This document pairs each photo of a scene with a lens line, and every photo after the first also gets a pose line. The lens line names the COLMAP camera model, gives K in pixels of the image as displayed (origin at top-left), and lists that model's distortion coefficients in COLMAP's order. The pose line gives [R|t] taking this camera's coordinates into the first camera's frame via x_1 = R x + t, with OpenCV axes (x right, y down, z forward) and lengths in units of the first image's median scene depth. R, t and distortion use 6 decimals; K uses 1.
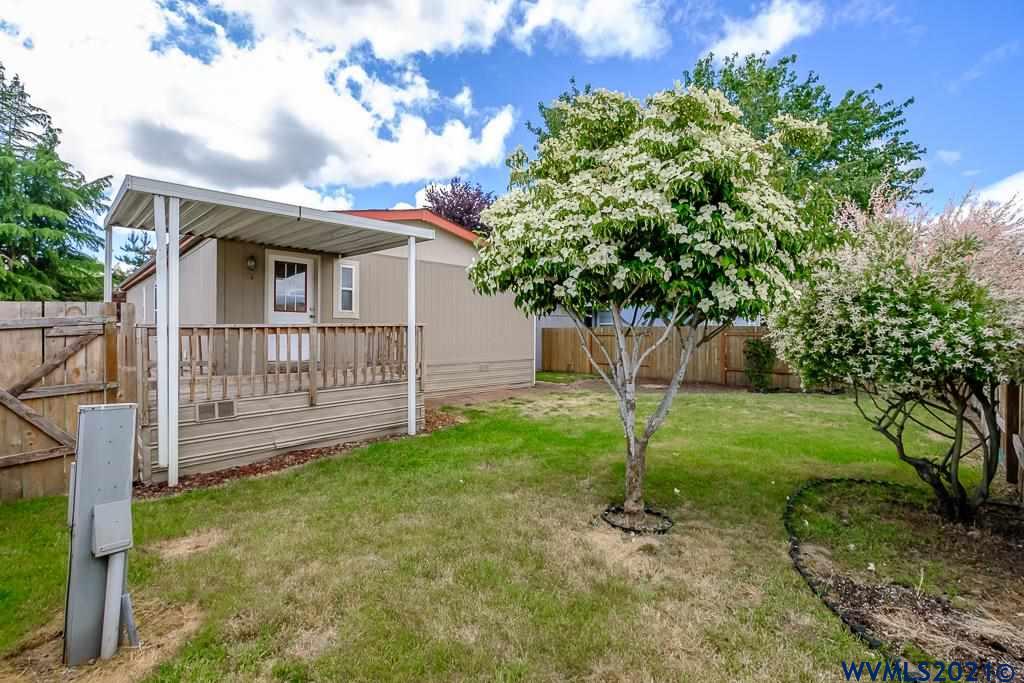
lens RADIAL K [[450.3, 0, 508.3], [0, 450.3, 336.6], [0, 0, 1]] dist [-0.007043, -0.000353]
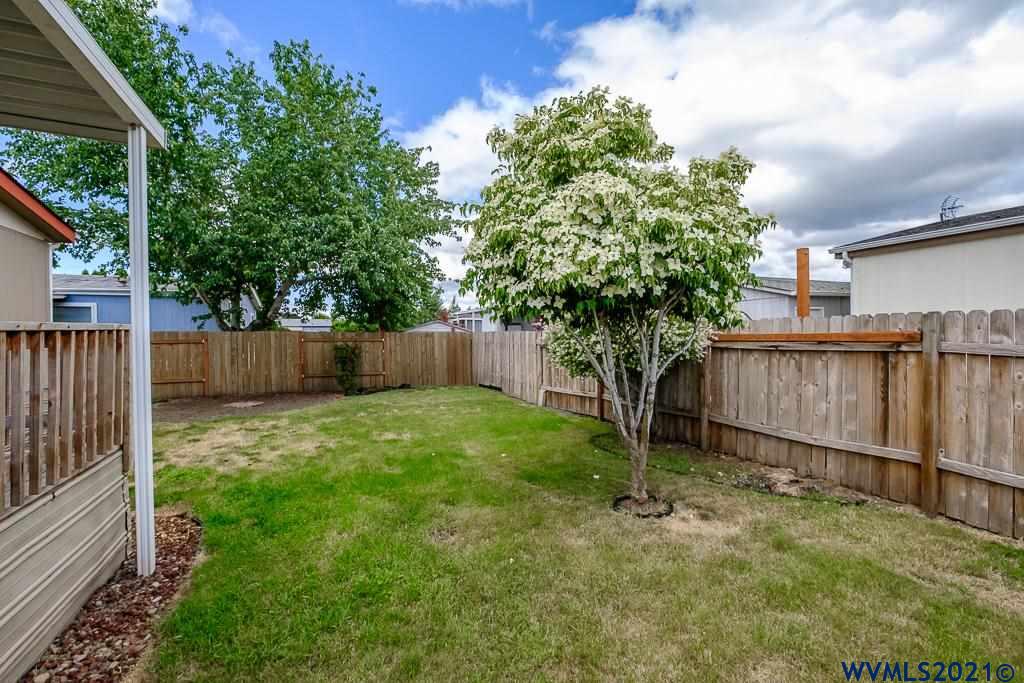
lens RADIAL K [[450.3, 0, 512.2], [0, 450.3, 336.5], [0, 0, 1]] dist [-0.007043, -0.000353]
pose [[0.344644, 0.001124, 0.938733, -0.975891], [0.006123, 0.999975, -0.003445, -0.017281], [-0.938713, 0.006935, 0.344629, 1.014451]]
